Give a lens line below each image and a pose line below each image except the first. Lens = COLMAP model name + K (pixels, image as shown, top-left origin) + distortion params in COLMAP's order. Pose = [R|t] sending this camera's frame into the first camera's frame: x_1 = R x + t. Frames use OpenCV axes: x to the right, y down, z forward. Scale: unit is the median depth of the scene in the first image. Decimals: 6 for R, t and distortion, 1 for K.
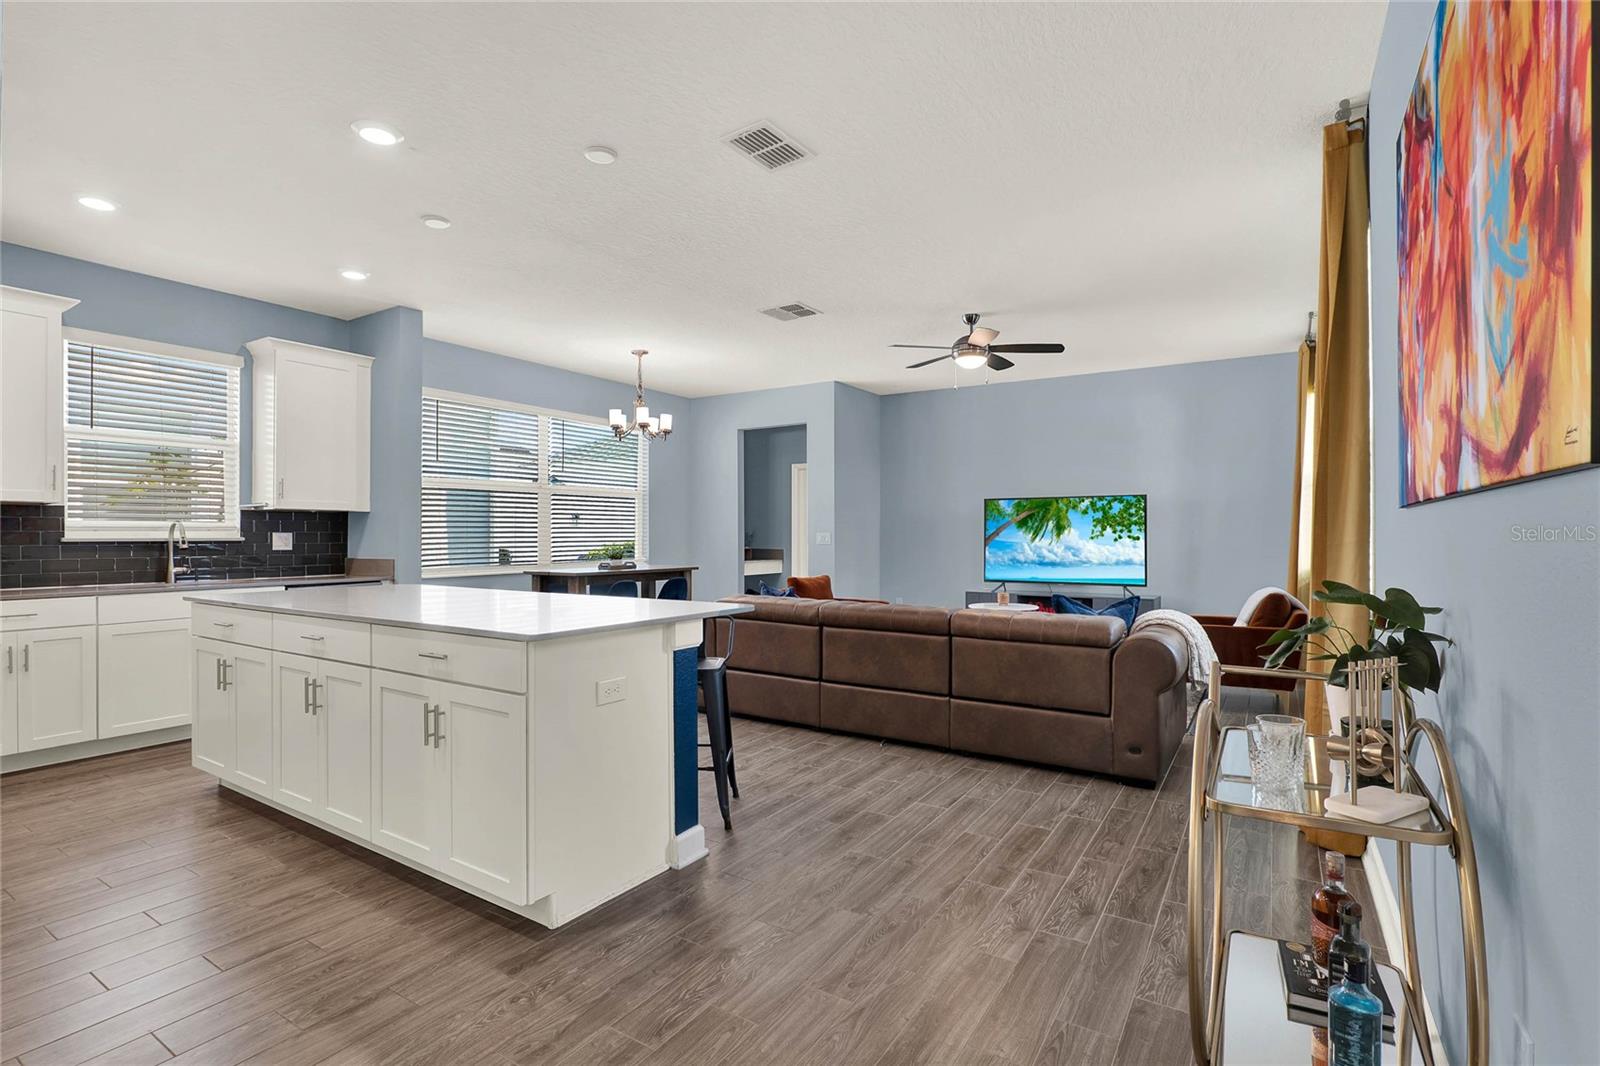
lens RADIAL K [[760.6, 0, 802.9], [0, 760.6, 532.8], [0, 0, 1]] dist [-0.012715, 0.003511]
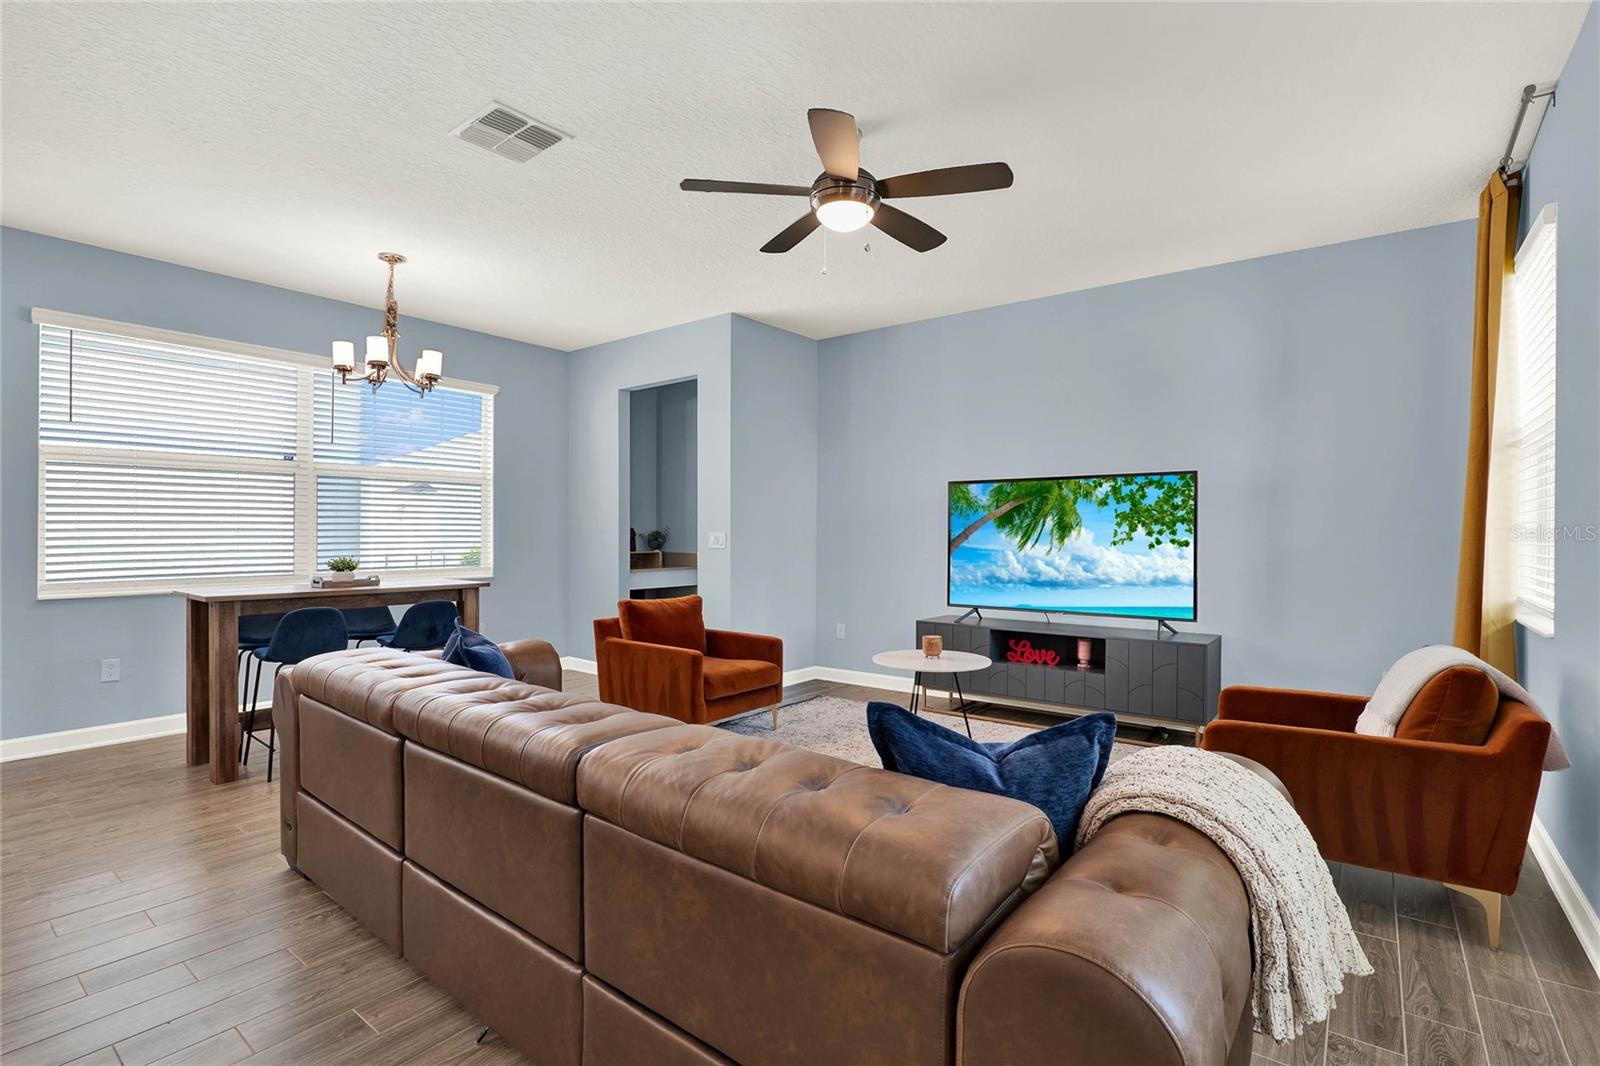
lens RADIAL K [[760.6, 0, 797.0], [0, 760.6, 531.2], [0, 0, 1]] dist [-0.012715, 0.003511]
pose [[0.995780, 0.003610, -0.091704, 0.230420], [-0.003602, 0.999993, 0.000248, -0.001743], [0.091704, 0.000084, 0.995786, 0.444084]]
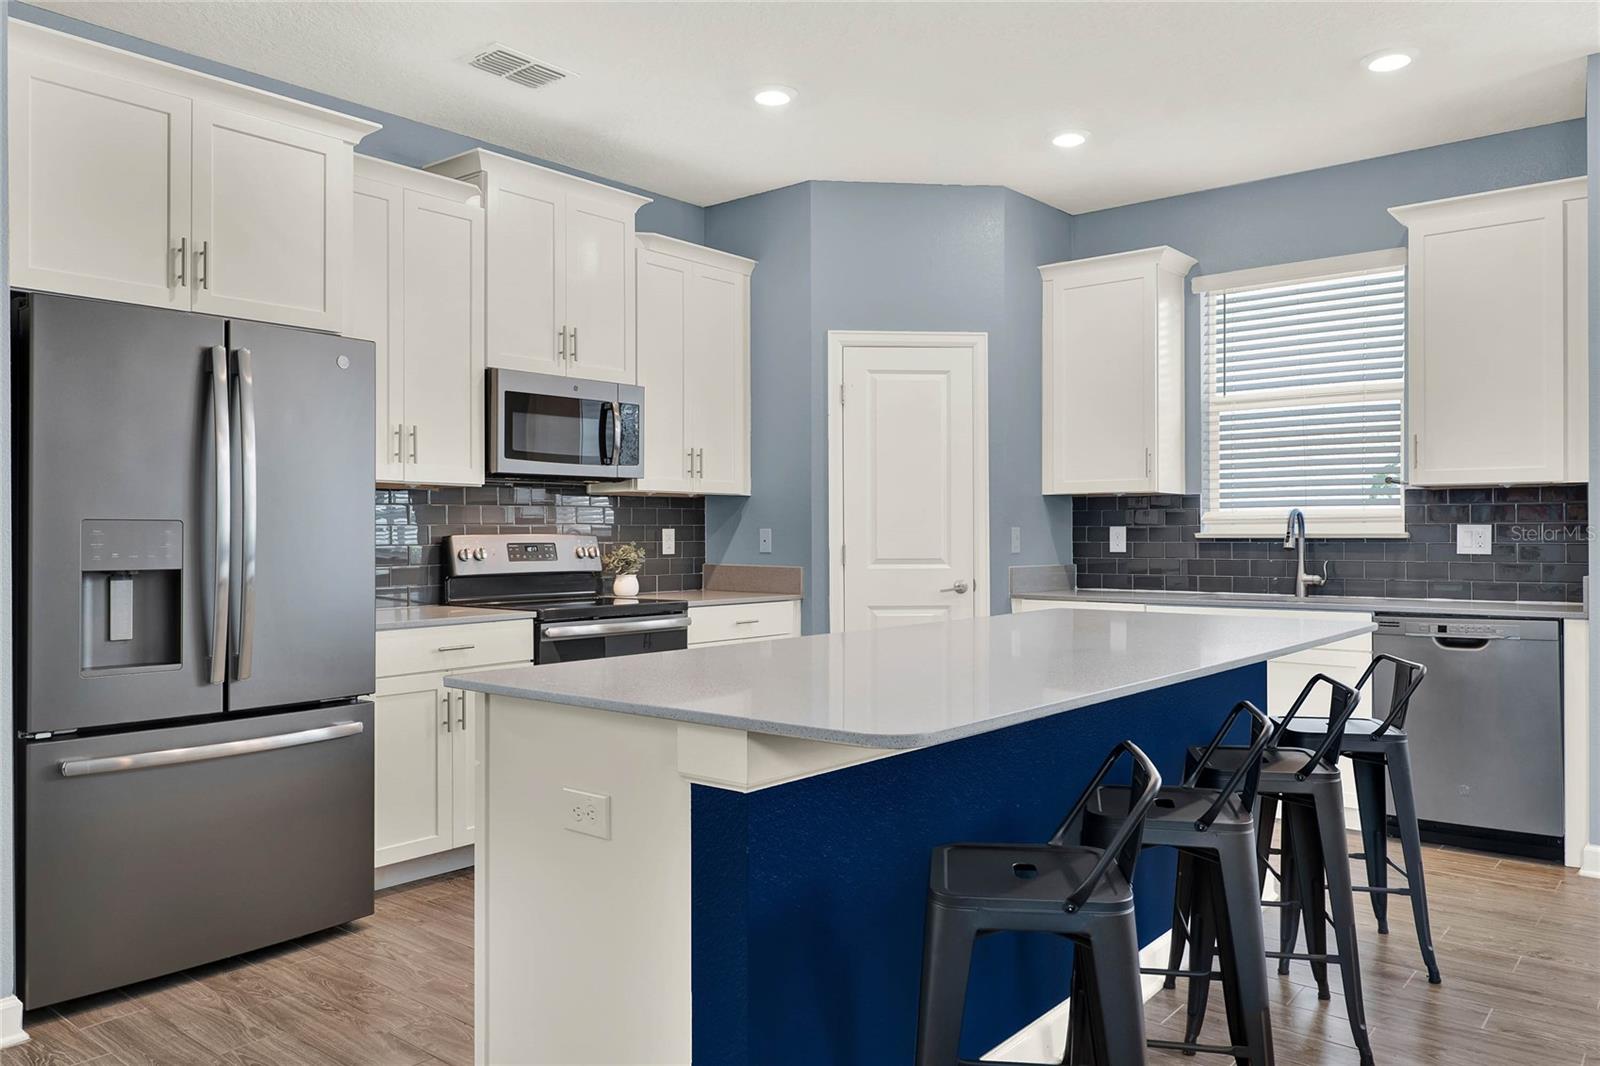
lens RADIAL K [[1152.9, 0, 806.0], [0, 1152.9, 522.2], [0, 0, 1]] dist [0.009760, -0.000101]
pose [[-0.122968, -0.006666, -0.992388, 0.247908], [0.008382, 0.999935, -0.007755, 0.000702], [0.992375, -0.009272, -0.122904, 0.549025]]
